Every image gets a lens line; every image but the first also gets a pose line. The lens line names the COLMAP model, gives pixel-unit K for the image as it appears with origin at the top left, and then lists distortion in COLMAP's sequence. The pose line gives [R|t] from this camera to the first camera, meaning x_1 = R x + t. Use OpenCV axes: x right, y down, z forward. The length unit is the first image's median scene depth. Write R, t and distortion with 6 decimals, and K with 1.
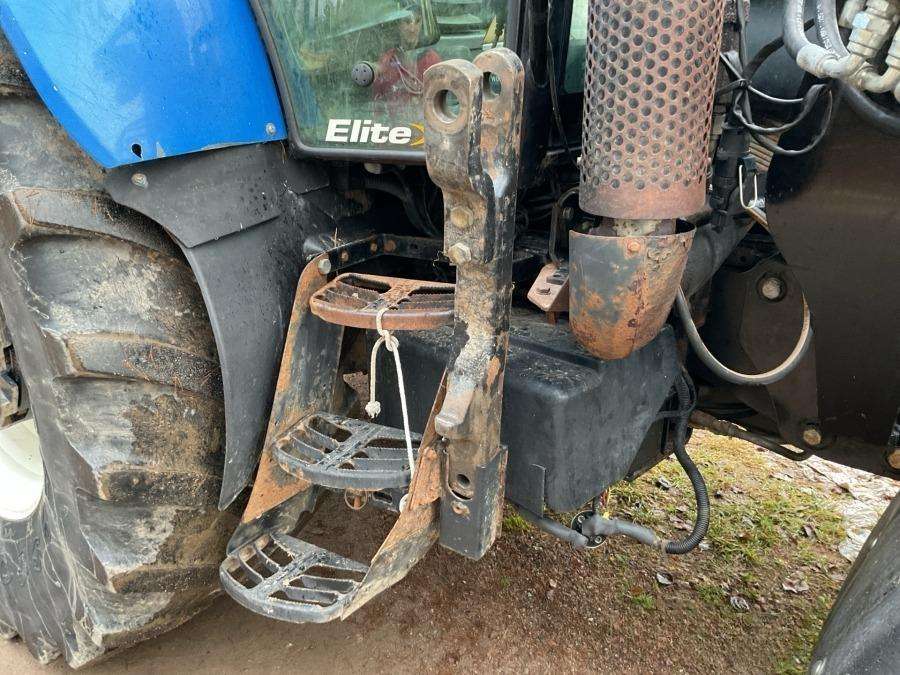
lens RADIAL K [[738.1, 0, 448.2], [0, 738.1, 332.9], [0, 0, 1]] dist [0.093973, -0.169422]
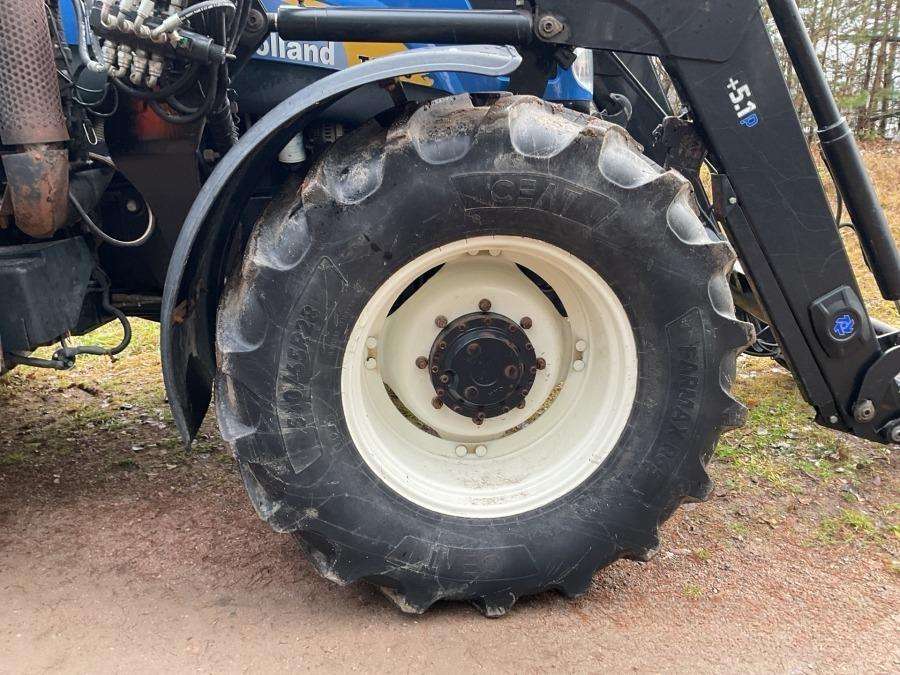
lens RADIAL K [[738.1, 0, 448.2], [0, 738.1, 332.9], [0, 0, 1]] dist [0.093973, -0.169422]
pose [[0.730635, -0.224910, 0.644661, -0.357747], [0.287512, 0.957741, 0.008283, 0.653001], [-0.619281, 0.179296, 0.764424, -1.180249]]
